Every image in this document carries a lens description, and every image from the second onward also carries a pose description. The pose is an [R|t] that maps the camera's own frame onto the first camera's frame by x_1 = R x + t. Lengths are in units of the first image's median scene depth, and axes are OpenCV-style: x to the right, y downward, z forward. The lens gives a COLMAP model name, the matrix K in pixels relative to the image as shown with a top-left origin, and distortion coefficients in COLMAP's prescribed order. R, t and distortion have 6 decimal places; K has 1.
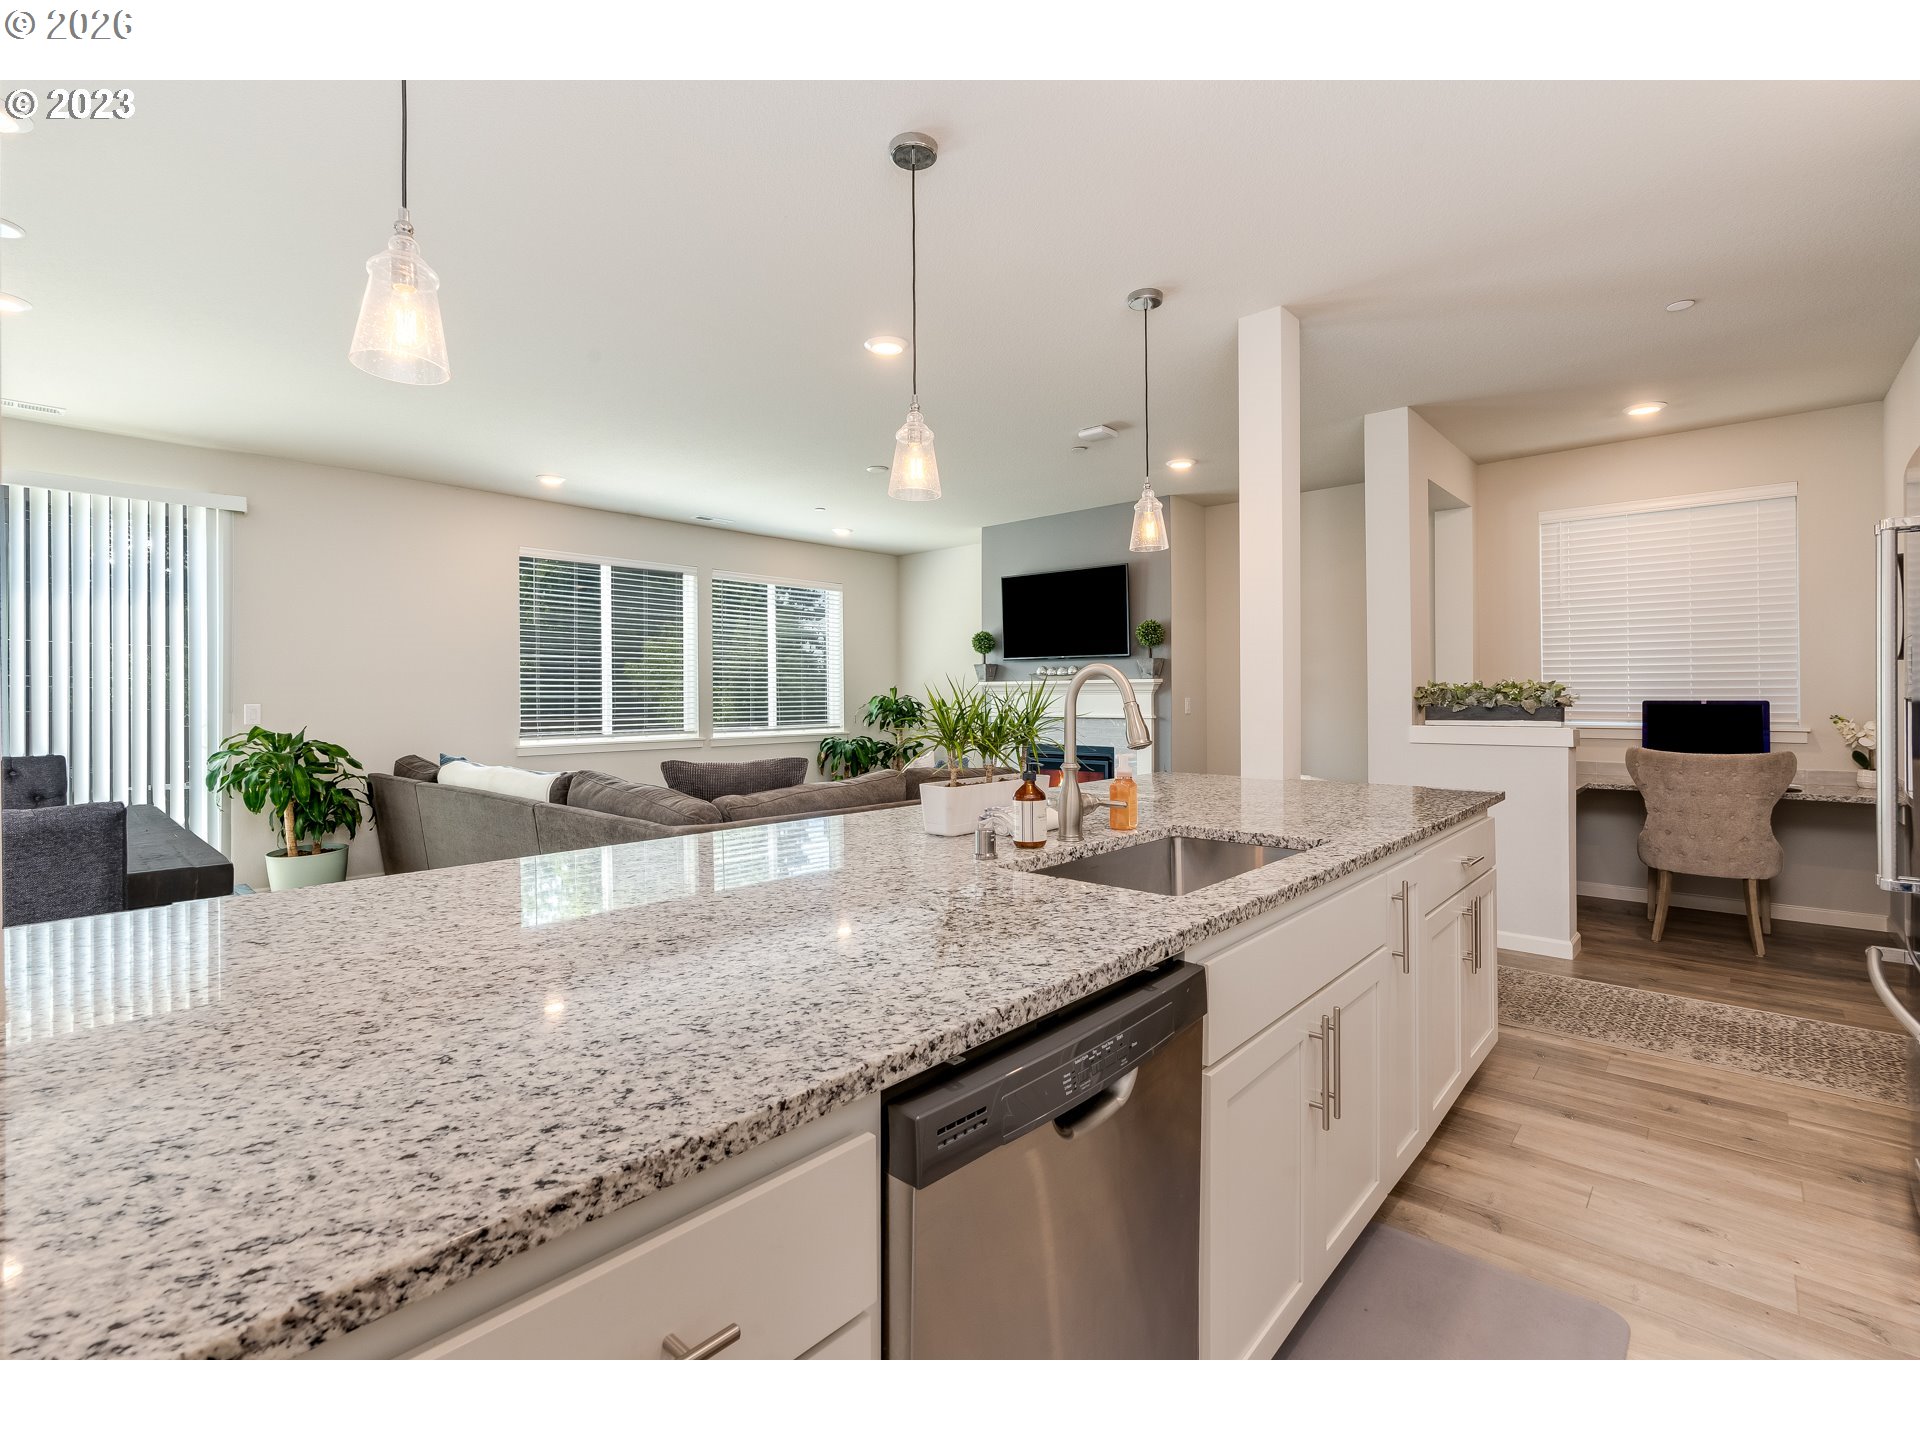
lens RADIAL K [[868.9, 0, 959.7], [0, 868.9, 704.7], [0, 0, 1]] dist [-0.011500, 0.002981]
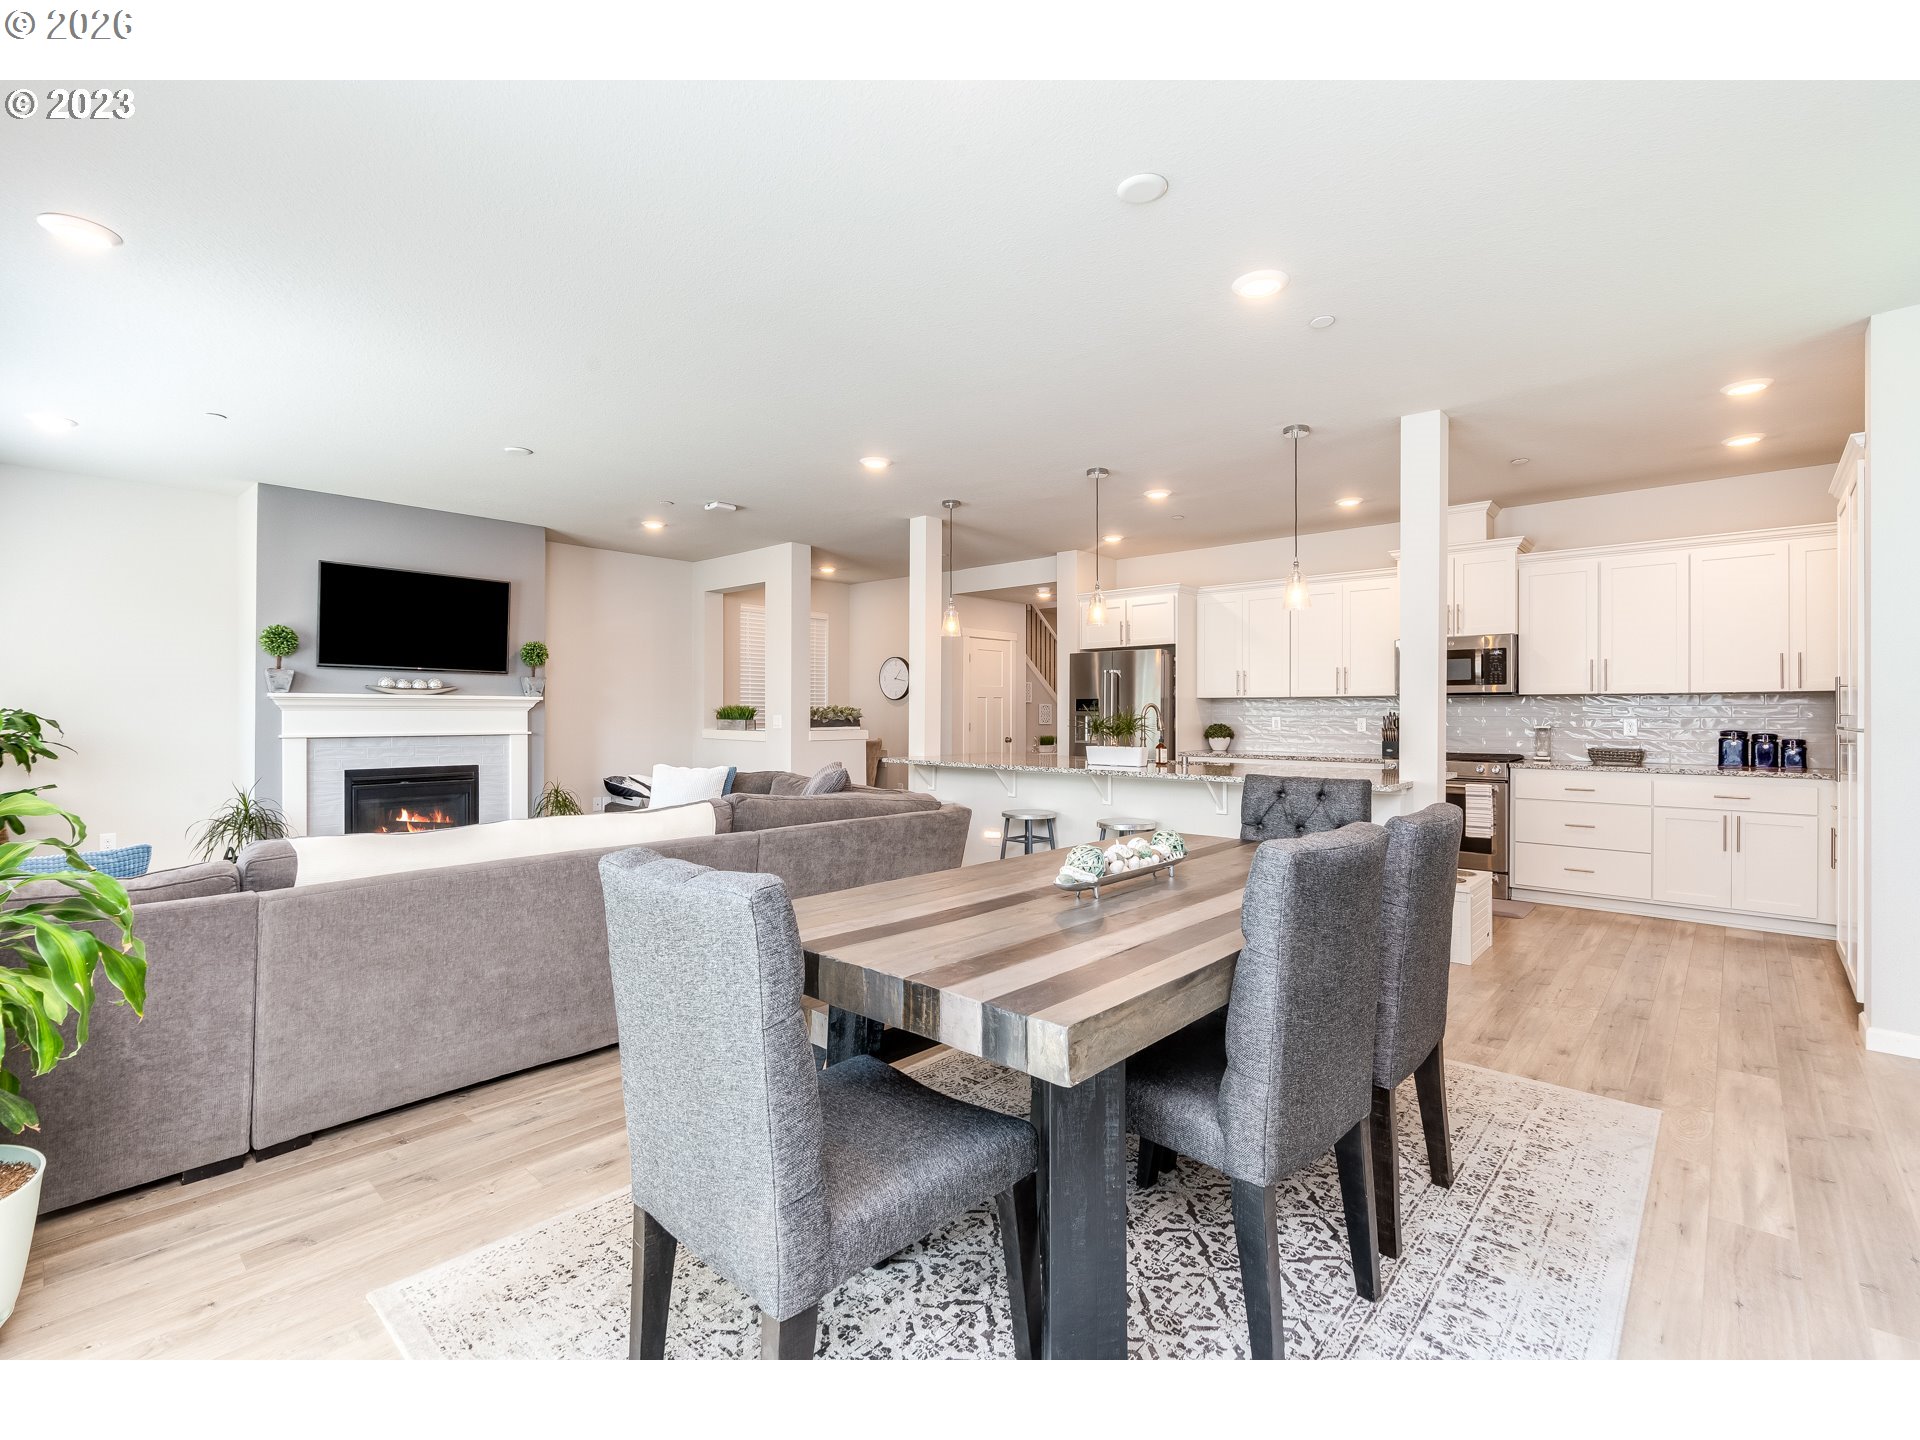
lens RADIAL K [[868.9, 0, 953.4], [0, 868.9, 709.8], [0, 0, 1]] dist [-0.011500, 0.002981]
pose [[0.011223, 0.008514, 0.999901, -0.996011], [0.007605, 0.999934, -0.008600, -0.000904], [-0.999908, 0.007701, 0.011158, 0.574791]]
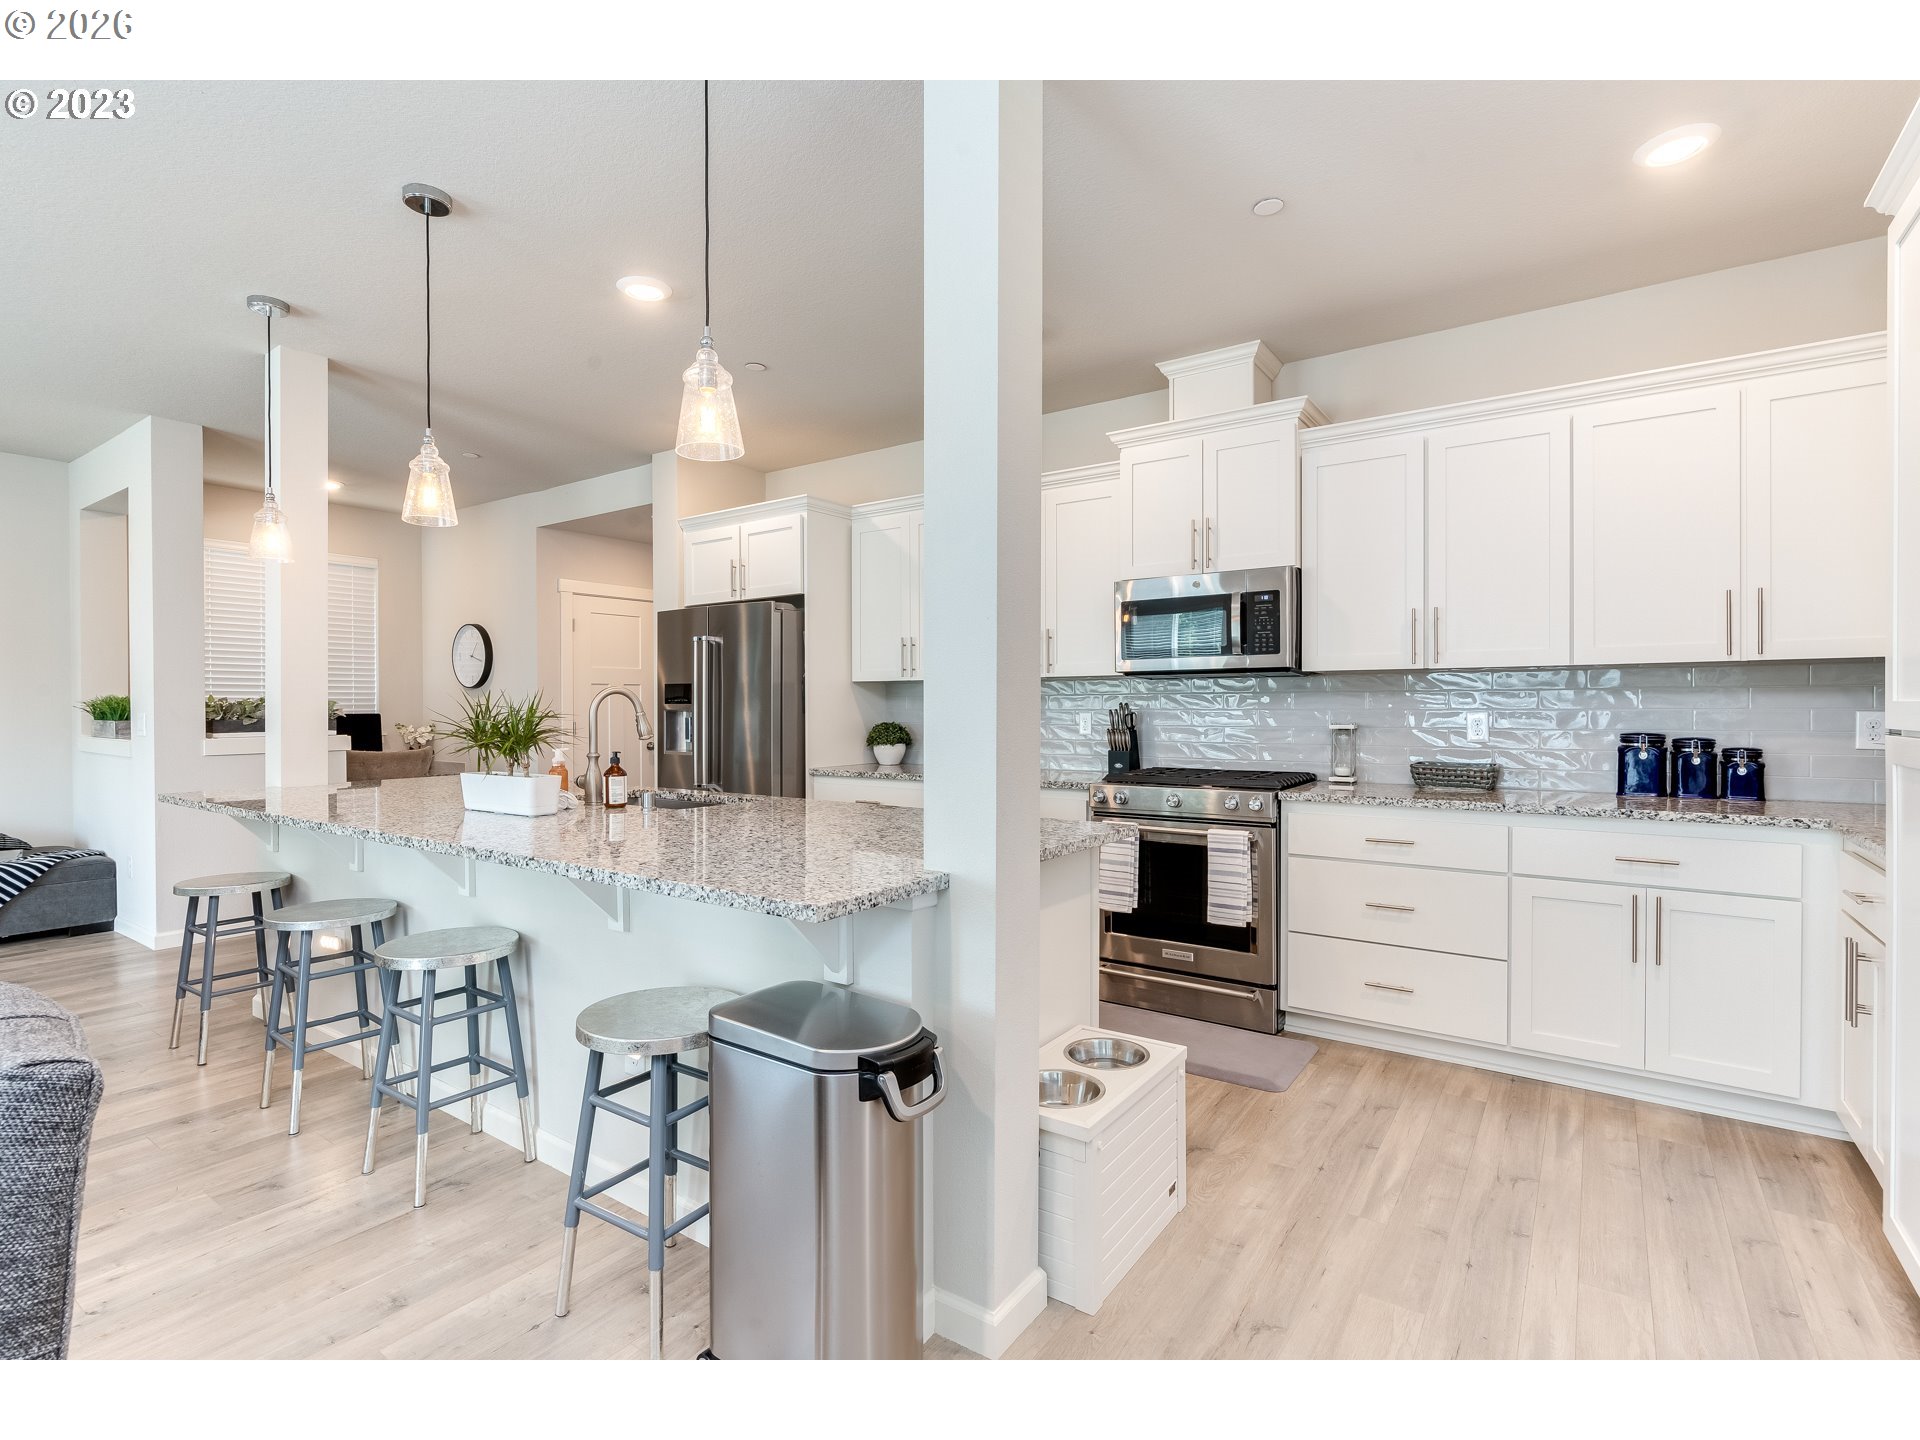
lens RADIAL K [[923.4, 0, 957.8], [0, 923.4, 708.6], [0, 0, 1]] dist [-0.010723, 0.003001]
pose [[-0.118236, 0.003671, 0.992979, -0.538915], [0.012952, 0.999914, -0.002155, 0.001293], [-0.992901, 0.012606, -0.118273, 0.204728]]
